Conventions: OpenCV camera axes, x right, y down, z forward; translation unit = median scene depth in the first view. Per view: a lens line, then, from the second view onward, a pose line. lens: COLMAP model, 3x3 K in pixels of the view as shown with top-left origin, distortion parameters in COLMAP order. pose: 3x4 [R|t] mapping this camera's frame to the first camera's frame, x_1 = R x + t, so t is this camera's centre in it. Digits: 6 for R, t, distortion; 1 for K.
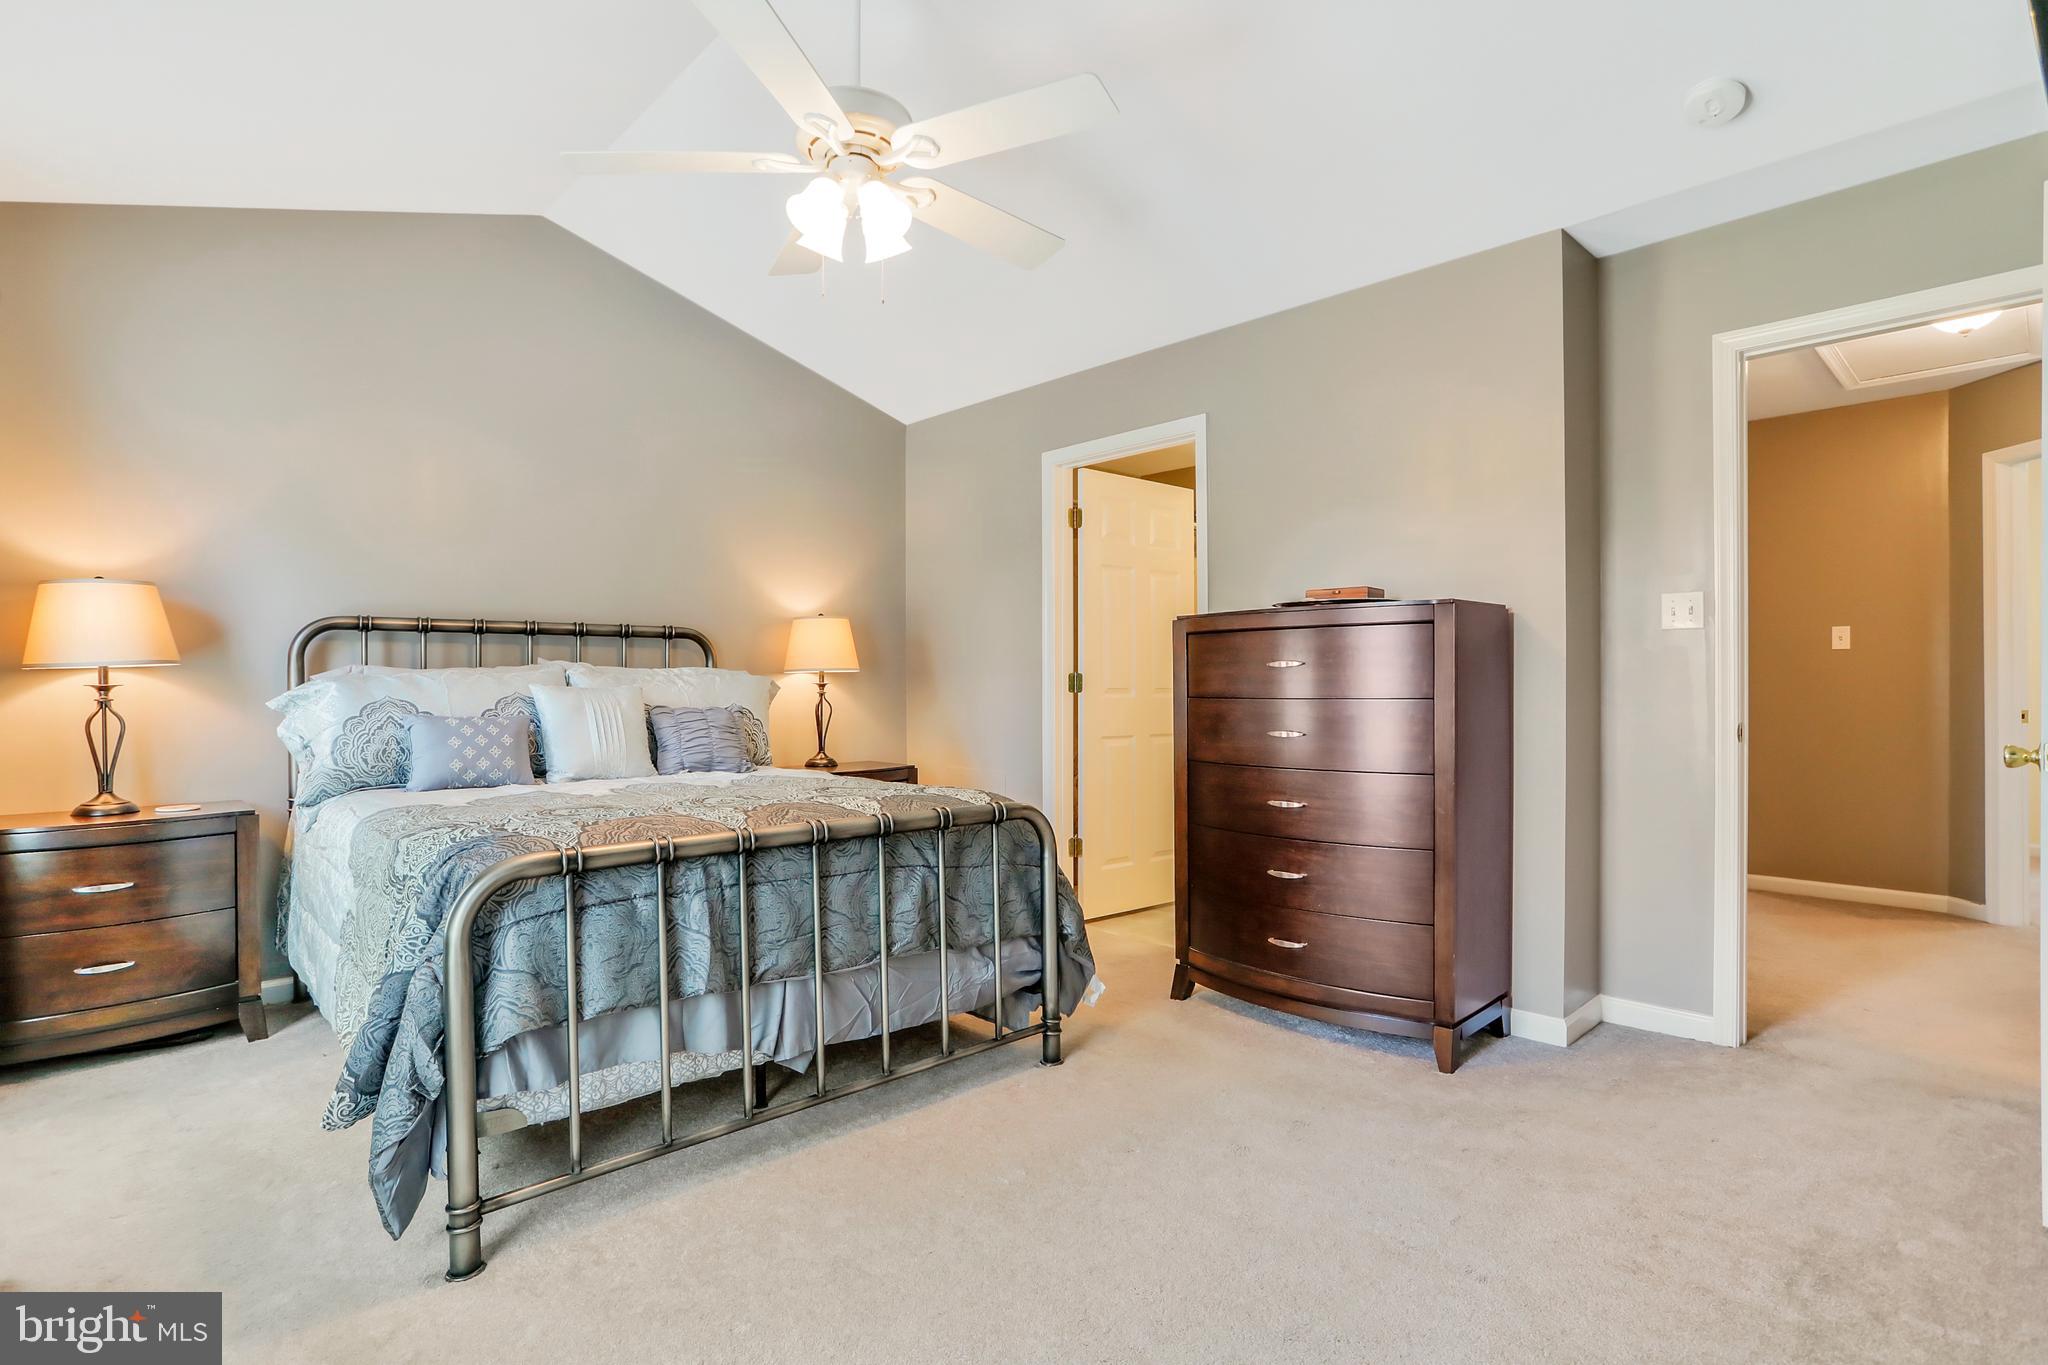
lens RADIAL K [[1028.2, 0, 1007.2], [0, 1028.2, 691.8], [0, 0, 1]] dist [-0.000256, -0.000087]
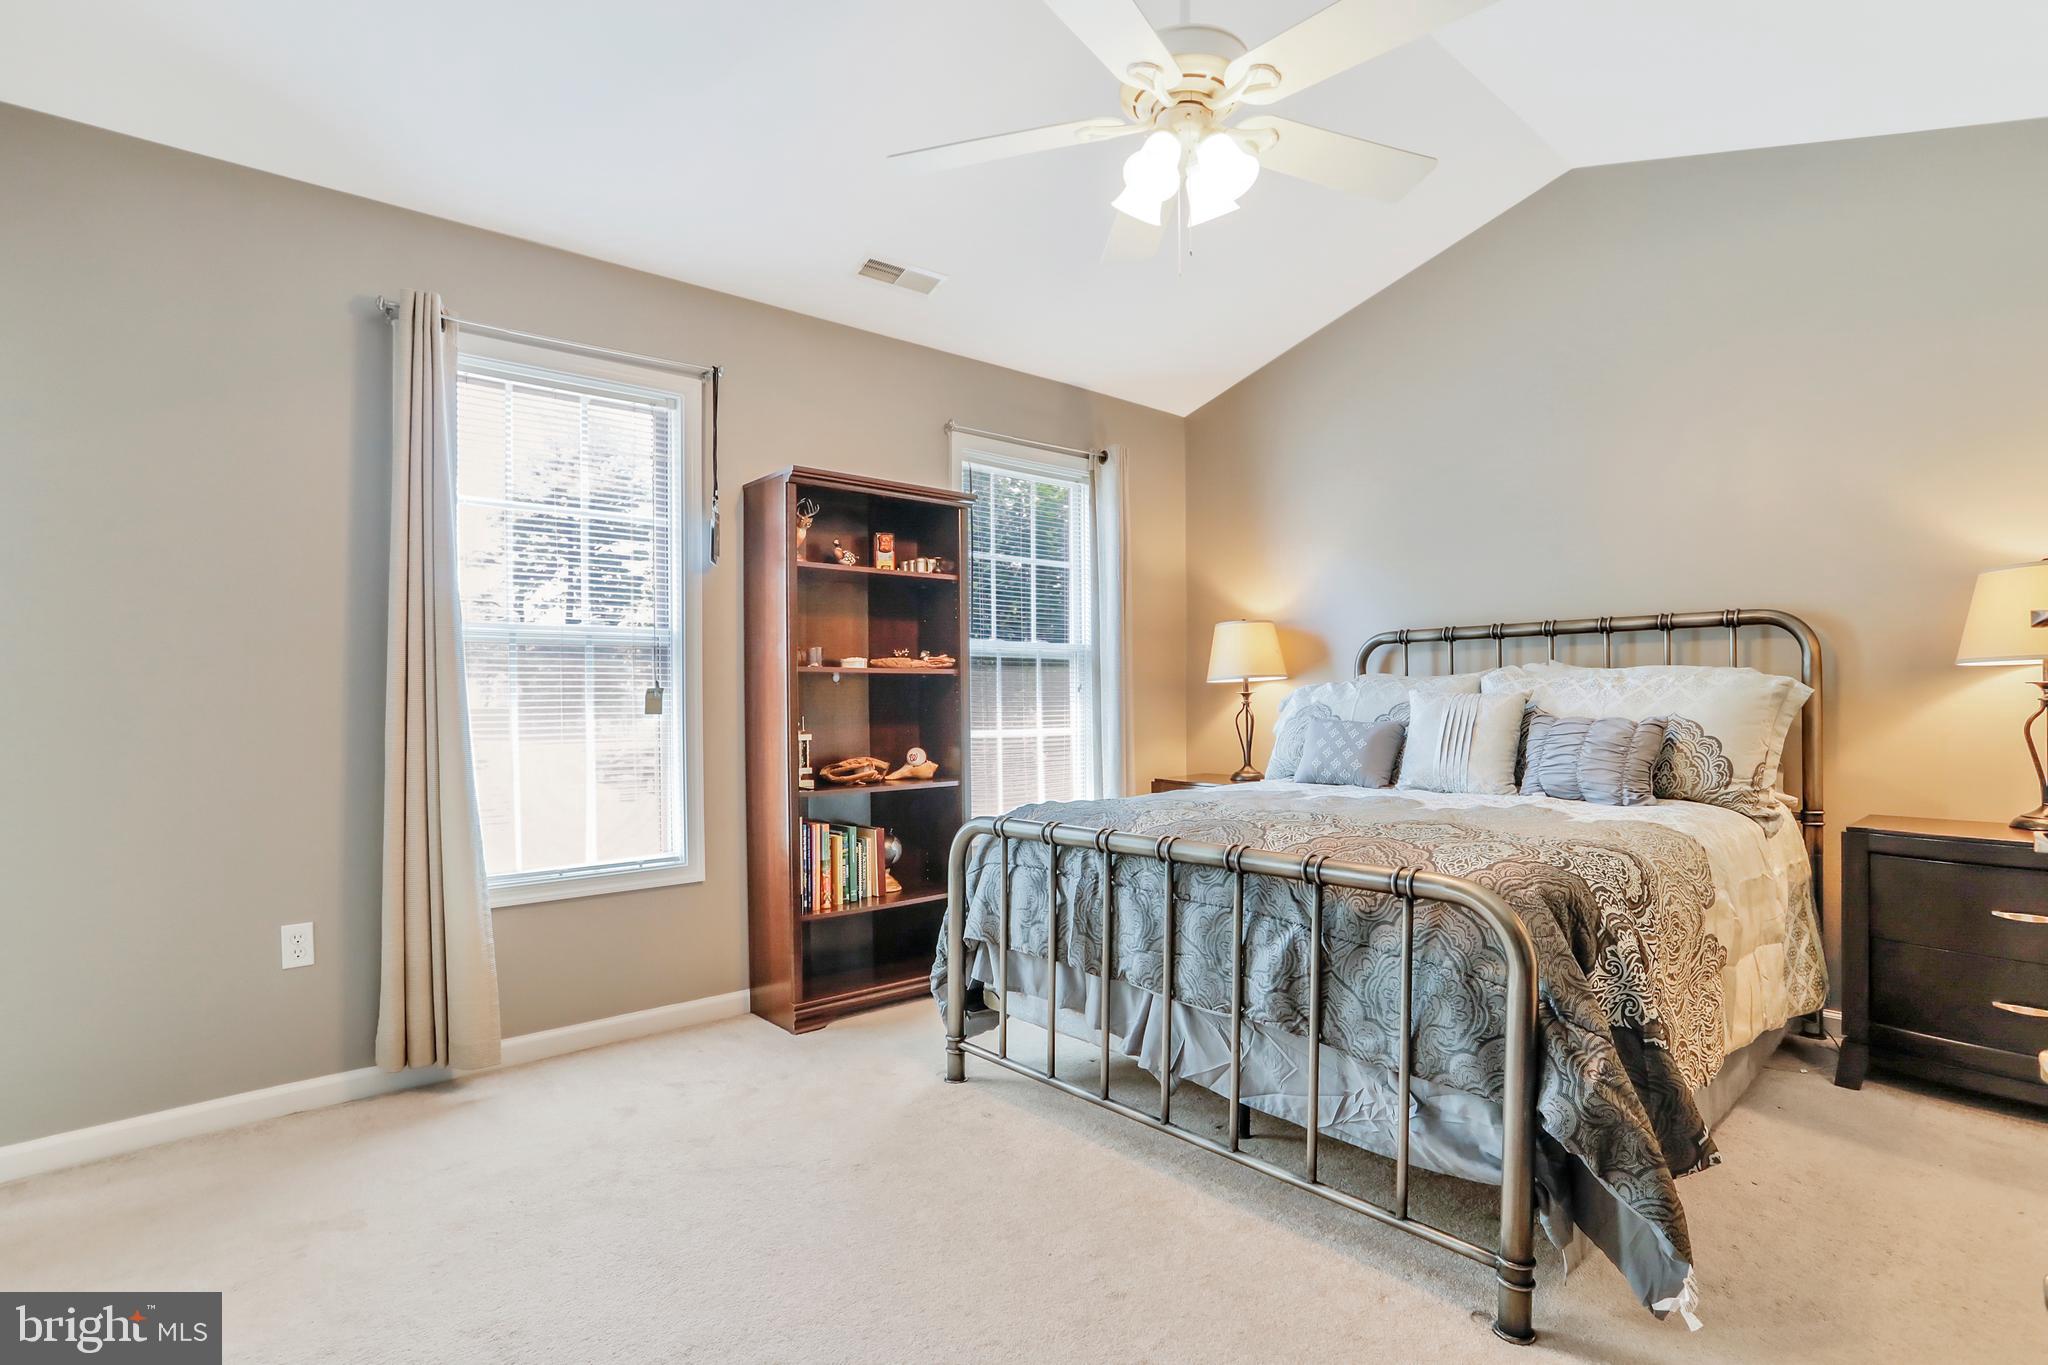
lens RADIAL K [[1028.2, 0, 1007.2], [0, 1028.2, 691.8], [0, 0, 1]] dist [-0.000256, -0.000087]
pose [[-0.016414, -0.003441, -0.999859, 0.643829], [0.003590, 0.999987, -0.003500, -0.004586], [0.999859, -0.003647, -0.016402, 0.727421]]
